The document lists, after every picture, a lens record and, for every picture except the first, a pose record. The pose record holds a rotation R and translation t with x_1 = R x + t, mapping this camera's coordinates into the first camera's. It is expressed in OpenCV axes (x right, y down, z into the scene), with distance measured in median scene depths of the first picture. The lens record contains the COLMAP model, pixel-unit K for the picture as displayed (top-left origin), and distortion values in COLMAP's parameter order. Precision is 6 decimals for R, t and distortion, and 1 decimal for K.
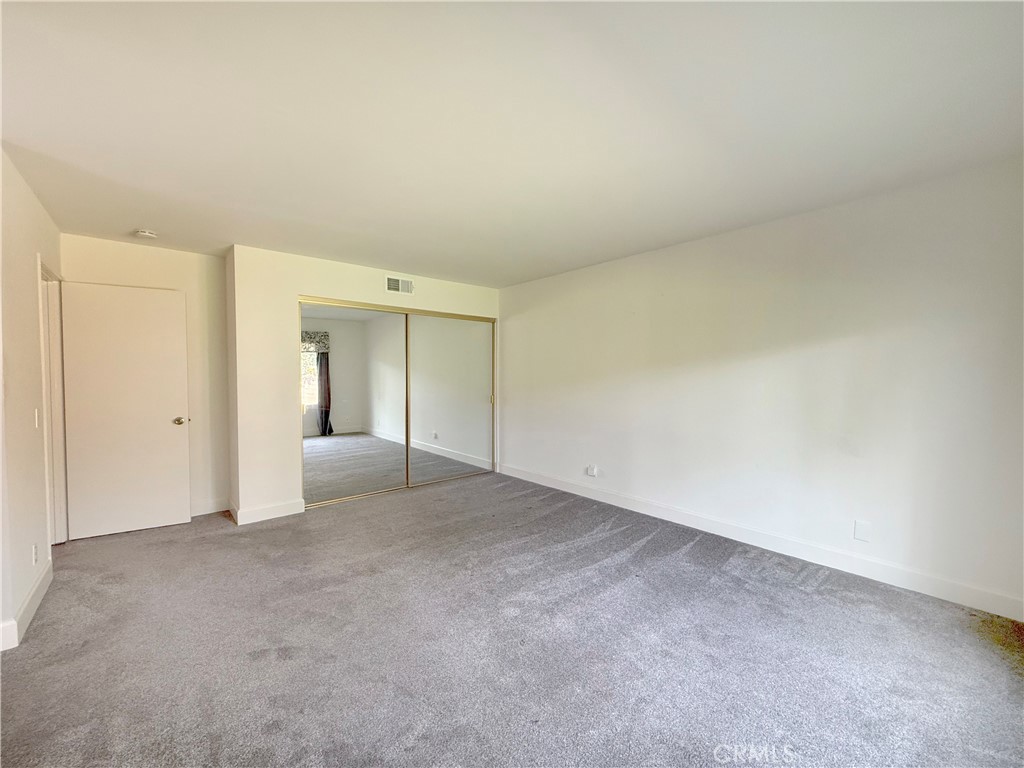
lens RADIAL K [[406.3, 0, 508.7], [0, 406.3, 386.6], [0, 0, 1]] dist [0.002068, 0.000436]
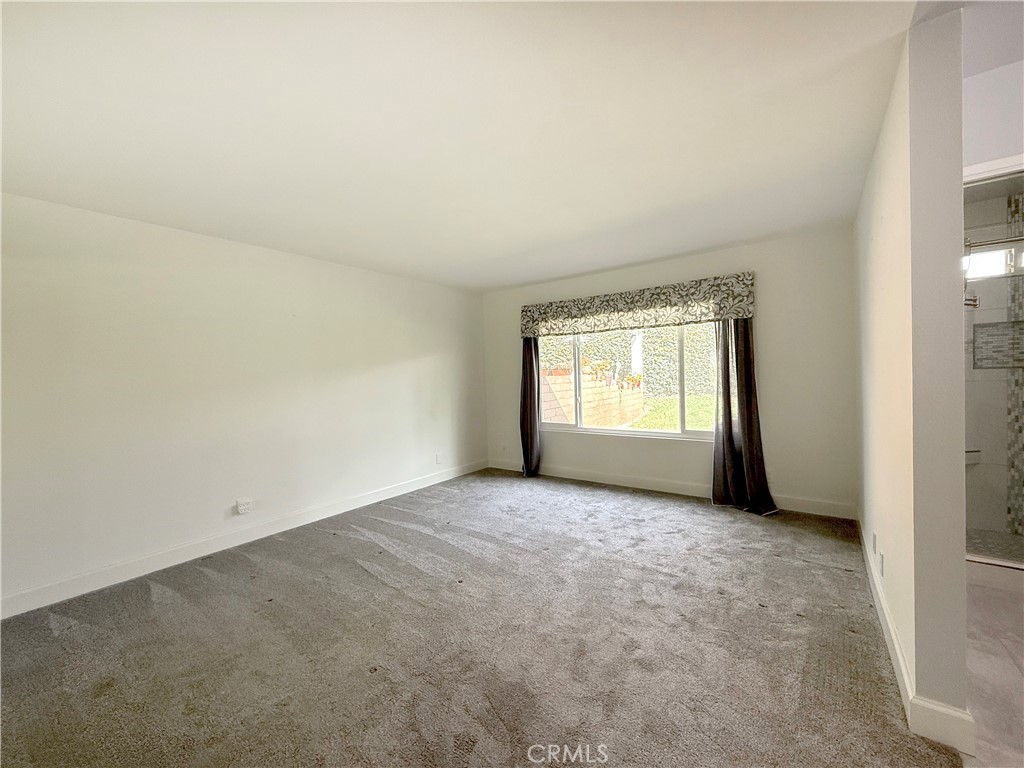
lens RADIAL K [[406.3, 0, 508.7], [0, 406.3, 386.6], [0, 0, 1]] dist [0.002068, 0.000436]
pose [[-0.228115, -0.013634, 0.973539, -0.927400], [0.059506, 0.997837, 0.027917, -0.013044], [-0.971814, 0.064300, -0.226810, 0.963615]]
